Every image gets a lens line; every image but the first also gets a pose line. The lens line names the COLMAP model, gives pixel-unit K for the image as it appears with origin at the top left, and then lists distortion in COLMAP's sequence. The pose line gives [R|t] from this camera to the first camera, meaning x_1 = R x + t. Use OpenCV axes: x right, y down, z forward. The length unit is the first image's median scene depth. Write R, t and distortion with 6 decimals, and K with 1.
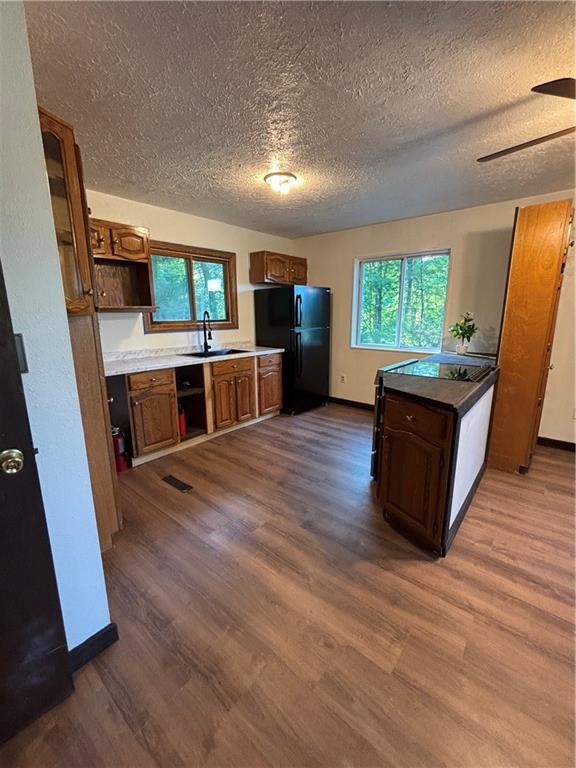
lens RADIAL K [[325.4, 0, 288.0], [0, 325.4, 384.0], [0, 0, 1]] dist [0.020346, 0.000021]
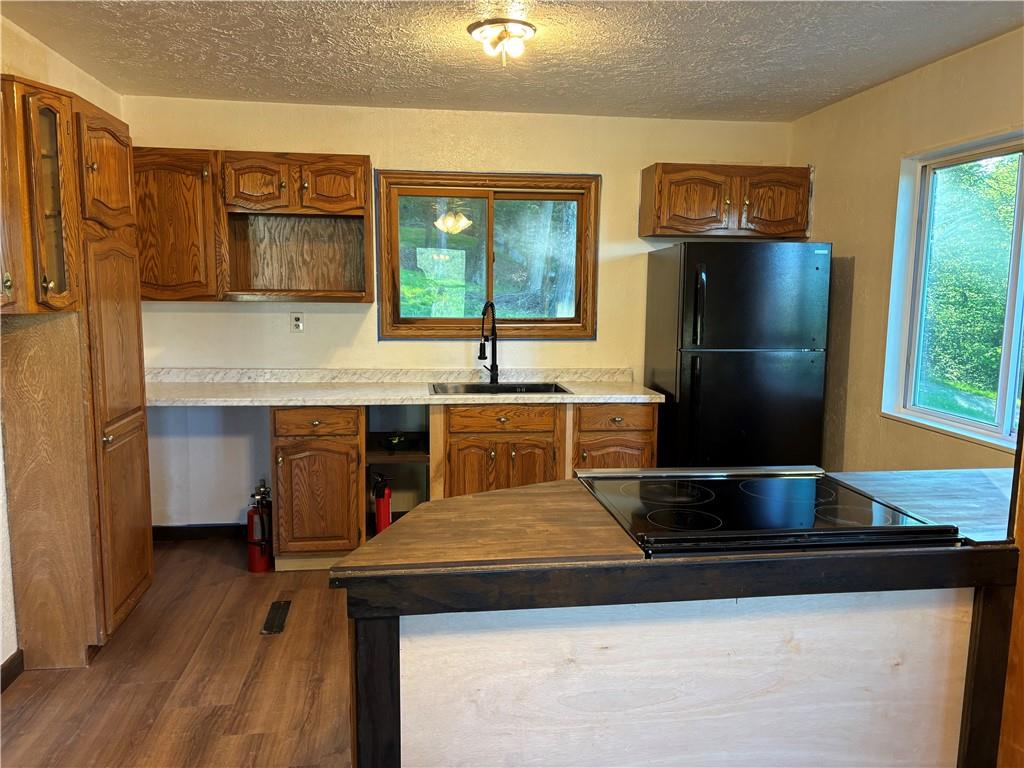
lens RADIAL K [[776.8, 0, 512.0], [0, 776.8, 384.0], [0, 0, 1]] dist [0.008633, 0.003468]
pose [[0.742506, 0.097156, -0.662755, 0.529825], [-0.157992, 0.986911, -0.032327, -0.066577], [0.650940, 0.128713, 0.748138, 0.168142]]
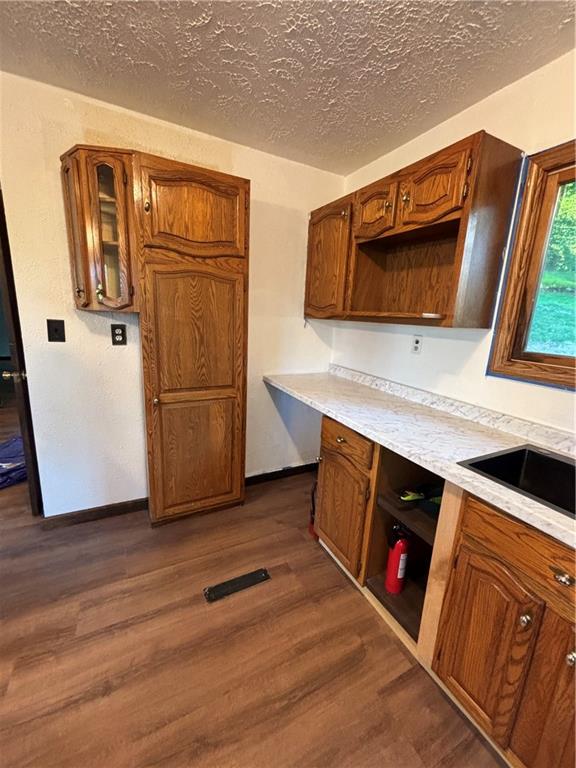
lens RADIAL K [[313.7, 0, 288.0], [0, 313.7, 384.0], [0, 0, 1]] dist [-0.002888, 0.000267]
pose [[-0.380120, 0.186310, -0.905979, 0.072024], [-0.244562, 0.924398, 0.292709, -0.180904], [0.892019, 0.332833, -0.305818, 0.794983]]
